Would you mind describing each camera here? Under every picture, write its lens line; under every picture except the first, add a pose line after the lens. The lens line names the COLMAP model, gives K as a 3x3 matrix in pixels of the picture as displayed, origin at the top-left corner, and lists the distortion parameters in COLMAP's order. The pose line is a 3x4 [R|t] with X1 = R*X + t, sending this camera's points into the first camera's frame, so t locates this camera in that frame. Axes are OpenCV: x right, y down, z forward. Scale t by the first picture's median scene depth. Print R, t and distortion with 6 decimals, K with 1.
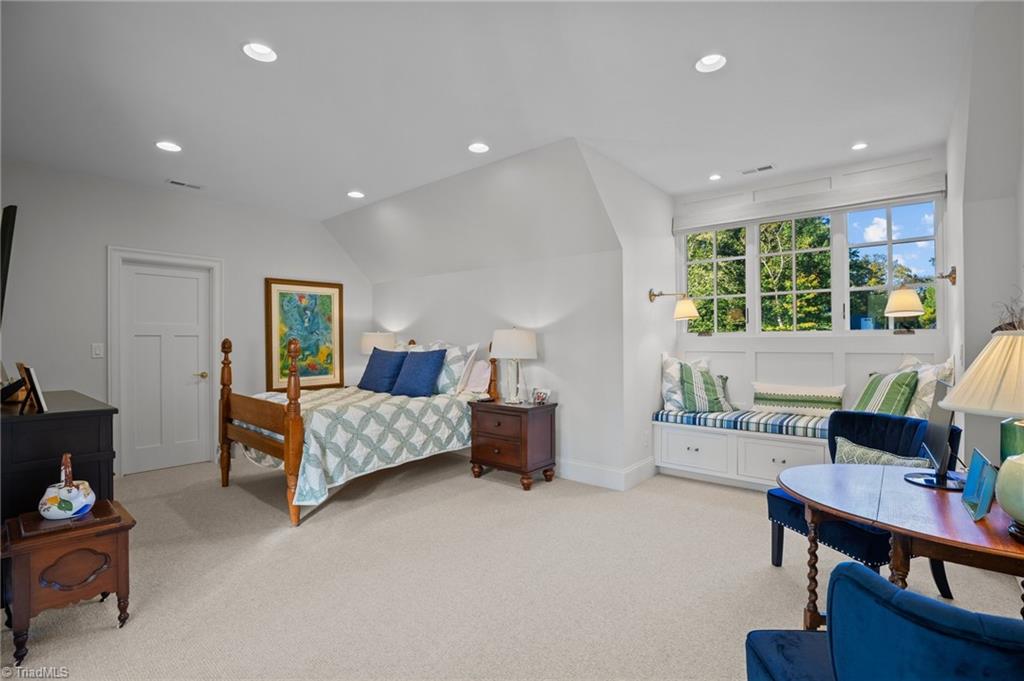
lens RADIAL K [[463.1, 0, 522.5], [0, 463.1, 342.8], [0, 0, 1]] dist [-0.000994, -0.000211]
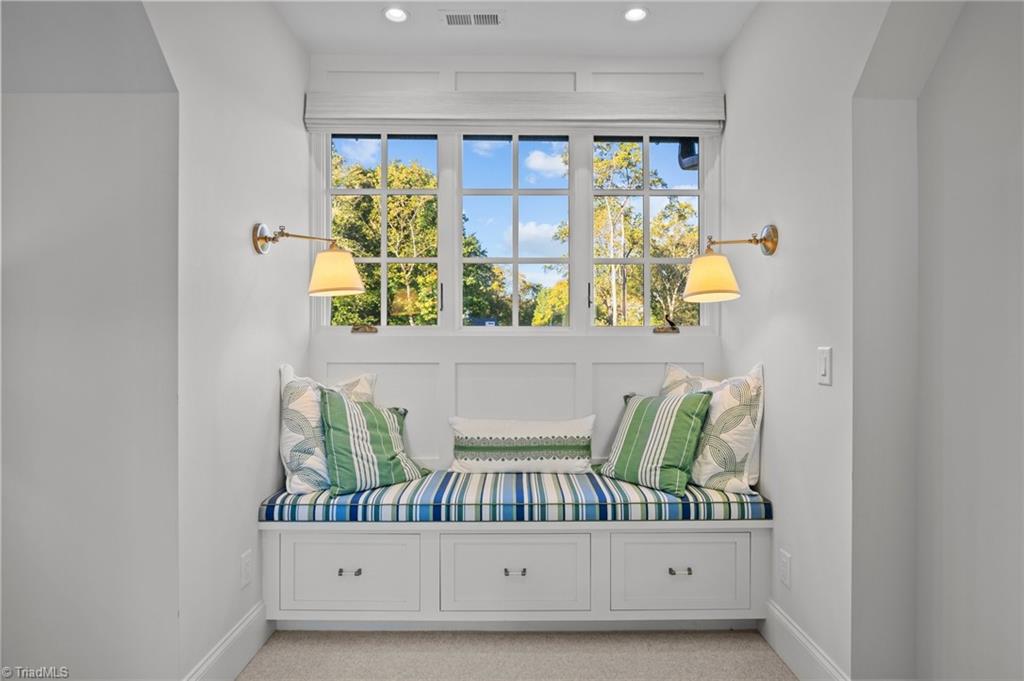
lens RADIAL K [[543.3, 0, 515.8], [0, 543.3, 344.0], [0, 0, 1]] dist [-0.032757, -0.000112]
pose [[0.751238, 0.004920, 0.660013, 0.127421], [-0.001524, 0.999982, -0.005720, 0.001044], [-0.660030, 0.003291, 0.751232, 0.459677]]
